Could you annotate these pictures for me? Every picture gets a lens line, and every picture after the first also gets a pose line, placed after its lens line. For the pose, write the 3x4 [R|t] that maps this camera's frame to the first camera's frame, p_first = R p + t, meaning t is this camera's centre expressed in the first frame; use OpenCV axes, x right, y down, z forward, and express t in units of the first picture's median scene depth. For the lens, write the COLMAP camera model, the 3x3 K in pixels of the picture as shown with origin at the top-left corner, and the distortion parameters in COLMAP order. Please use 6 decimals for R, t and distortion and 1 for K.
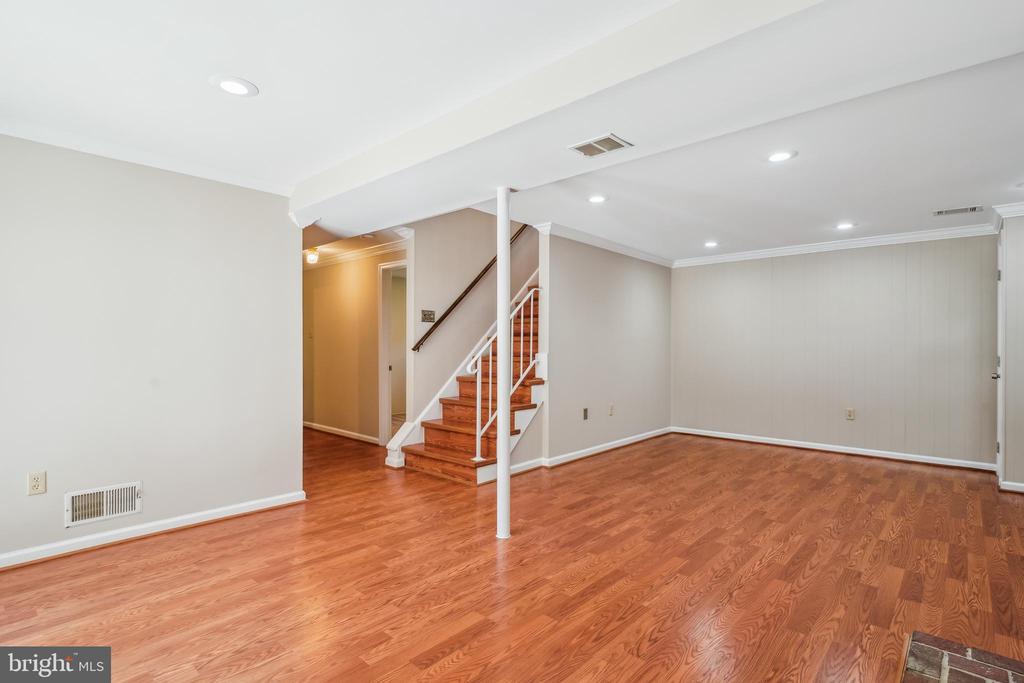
lens RADIAL K [[497.4, 0, 515.7], [0, 497.4, 356.5], [0, 0, 1]] dist [0.003933, -0.000099]
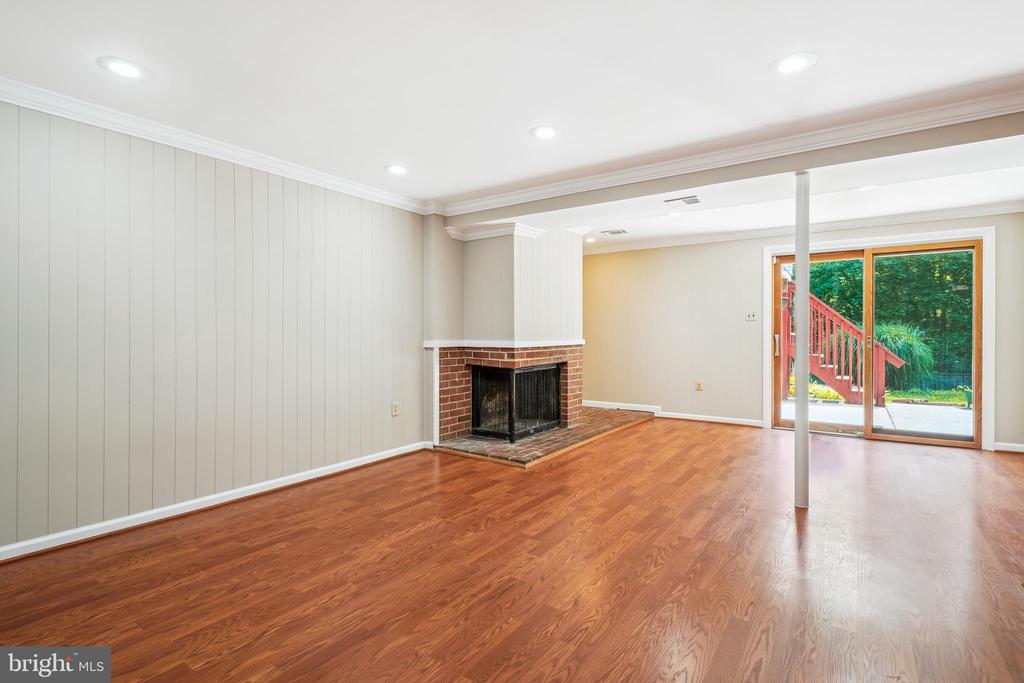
lens RADIAL K [[497.4, 0, 514.7], [0, 497.4, 343.5], [0, 0, 1]] dist [0.003933, -0.000099]
pose [[-0.991860, -0.003257, -0.127295, 0.719208], [-0.007676, 0.999384, 0.034246, -0.012901], [0.127105, 0.034945, -0.991274, 1.980182]]
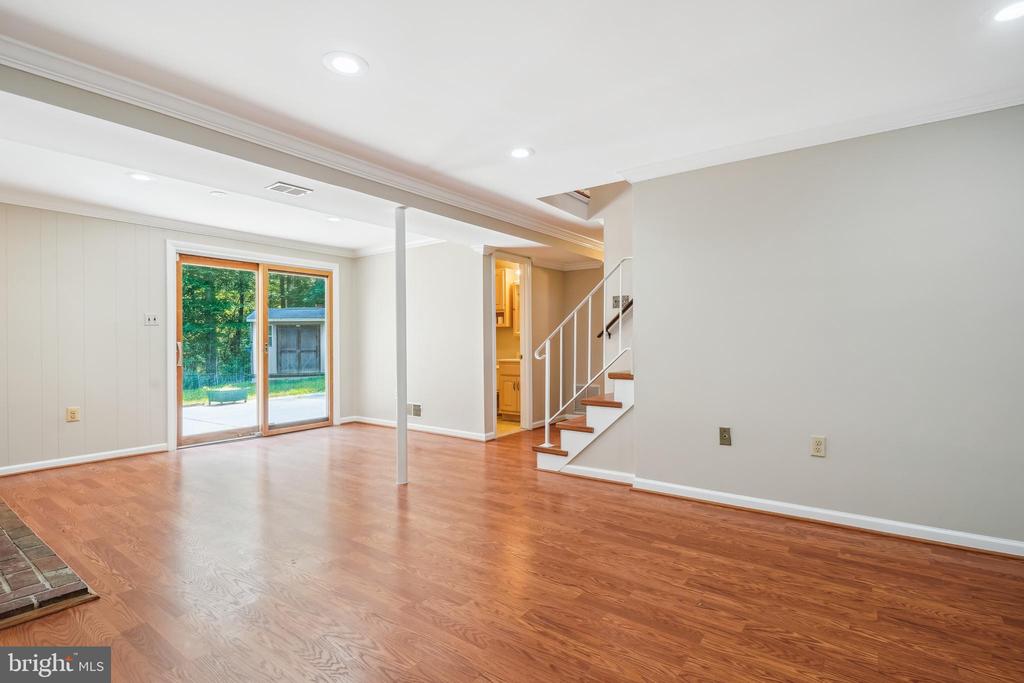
lens RADIAL K [[497.4, 0, 516.0], [0, 497.4, 344.8], [0, 0, 1]] dist [0.003933, -0.000099]
pose [[0.099036, 0.002415, -0.995081, 1.276457], [-0.011935, 0.999928, 0.001239, 0.005170], [0.995012, 0.011754, 0.099058, 1.175003]]
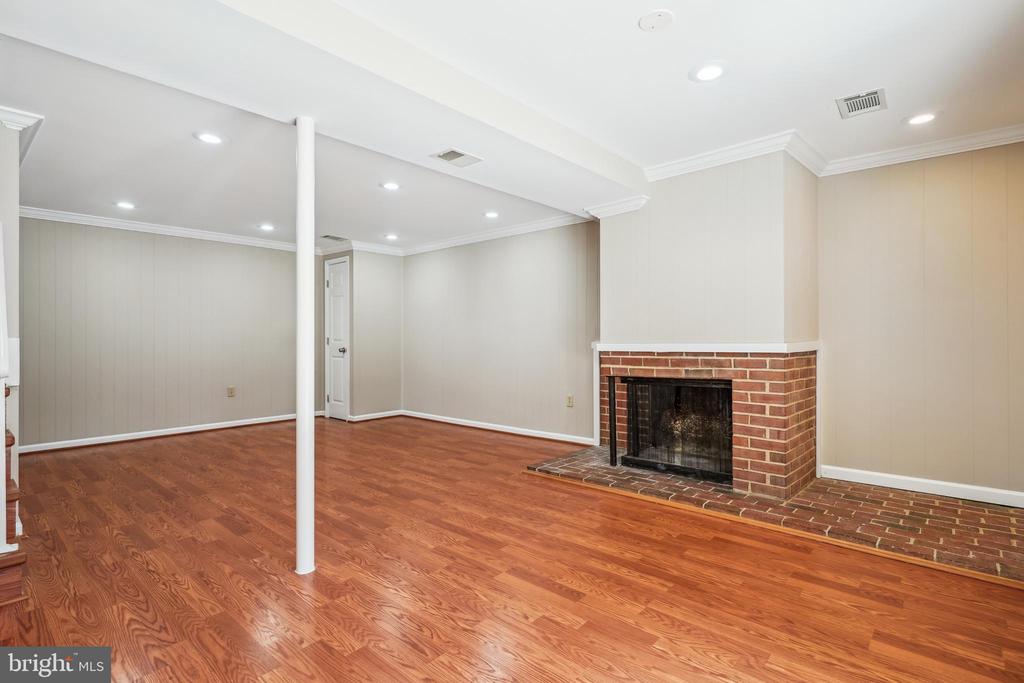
lens RADIAL K [[497.4, 0, 512.1], [0, 497.4, 338.4], [0, 0, 1]] dist [0.003933, -0.000099]
pose [[-0.007098, -0.004905, 0.999963, -0.801576], [0.020842, 0.999770, 0.005052, 0.007700], [-0.999758, 0.020877, -0.006994, 0.689077]]
